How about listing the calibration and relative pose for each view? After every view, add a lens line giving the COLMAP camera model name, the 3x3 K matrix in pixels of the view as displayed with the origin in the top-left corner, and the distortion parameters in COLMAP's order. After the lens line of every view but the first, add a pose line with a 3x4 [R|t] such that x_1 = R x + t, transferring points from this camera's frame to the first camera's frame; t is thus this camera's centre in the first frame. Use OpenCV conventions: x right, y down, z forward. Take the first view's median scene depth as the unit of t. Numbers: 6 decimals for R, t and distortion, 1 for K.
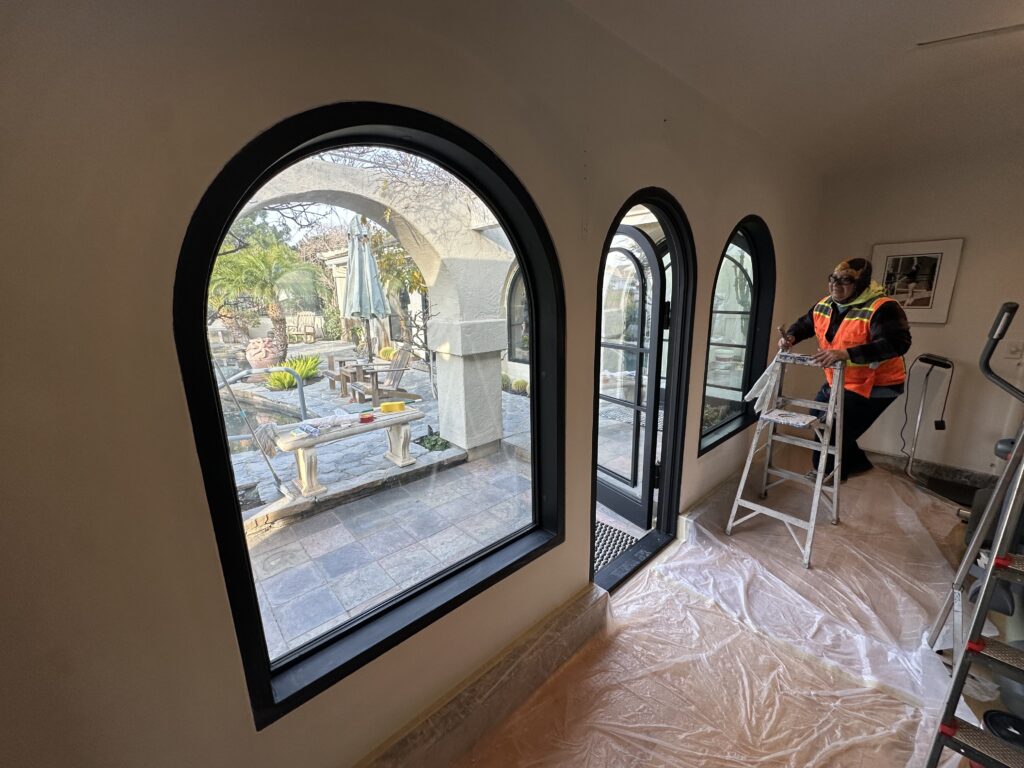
lens RADIAL K [[412.7, 0, 511.8], [0, 412.7, 386.2], [0, 0, 1]] dist [-0.001534, 0.000121]
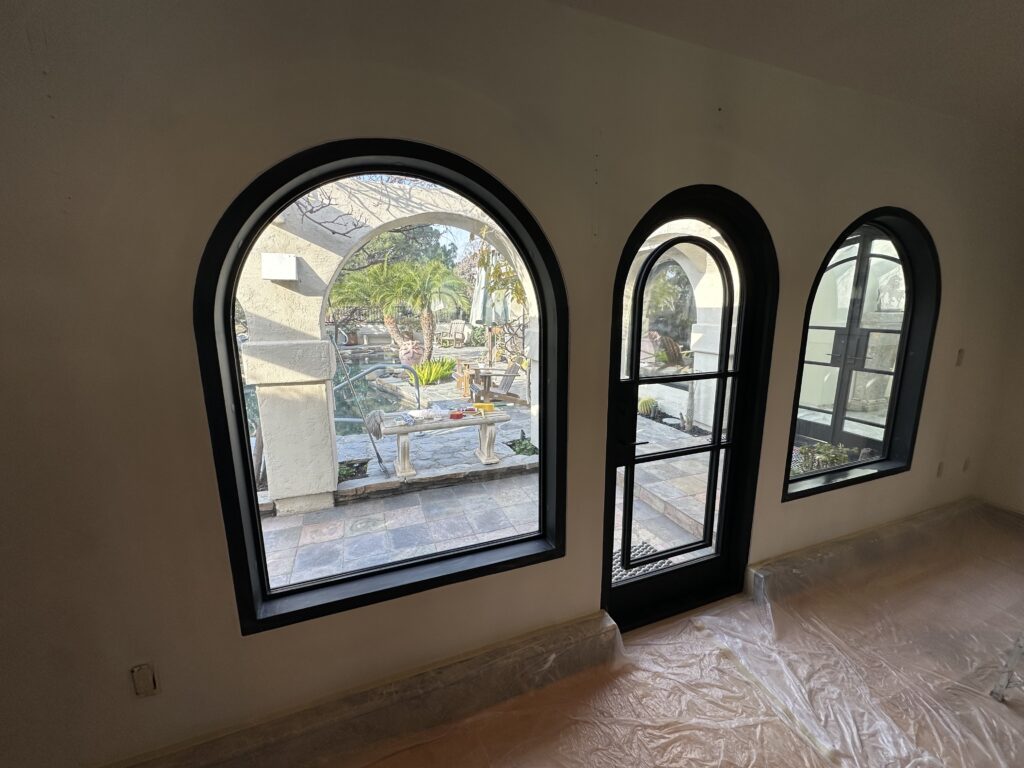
lens RADIAL K [[412.7, 0, 512.1], [0, 412.7, 385.5], [0, 0, 1]] dist [-0.001534, 0.000121]
pose [[0.931512, 0.080993, -0.354577, 0.171110], [-0.092180, 0.995633, -0.014742, 0.001809], [0.351835, 0.046417, 0.934910, 0.019771]]
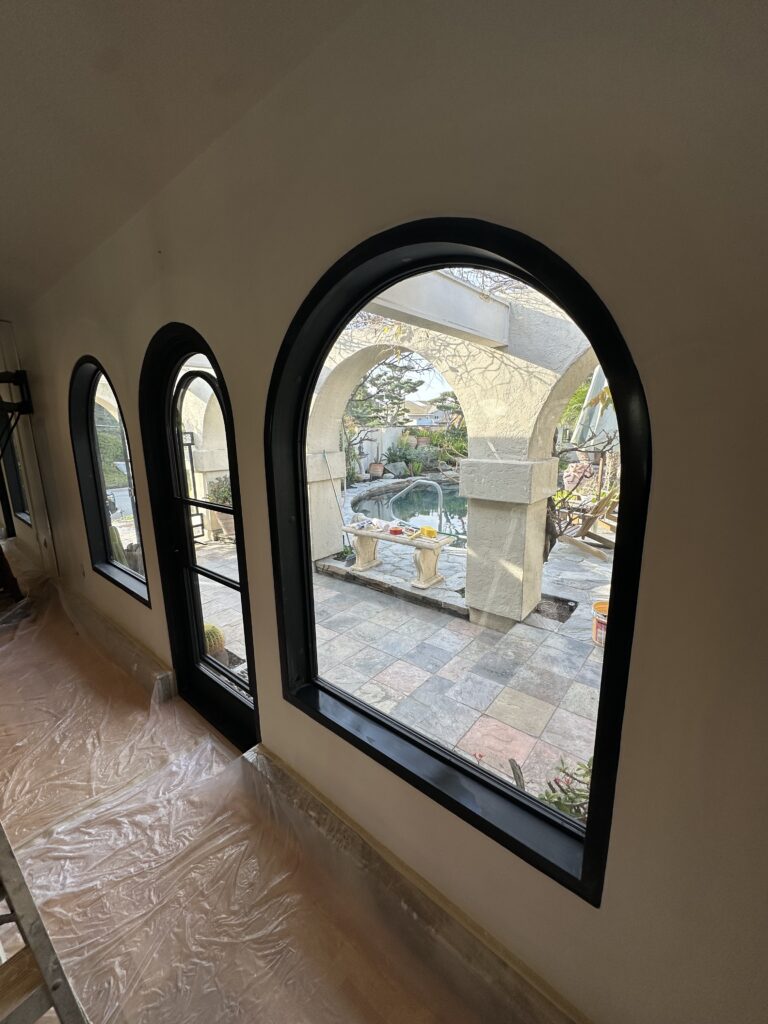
lens RADIAL K [[412.7, 0, 382.1], [0, 412.7, 512.4], [0, 0, 1]] dist [-0.001534, 0.000121]
pose [[0.120178, 0.216403, -0.968879, 0.783803], [-0.206448, 0.960064, 0.188826, -0.190373], [0.971049, 0.177330, 0.160055, 0.768335]]
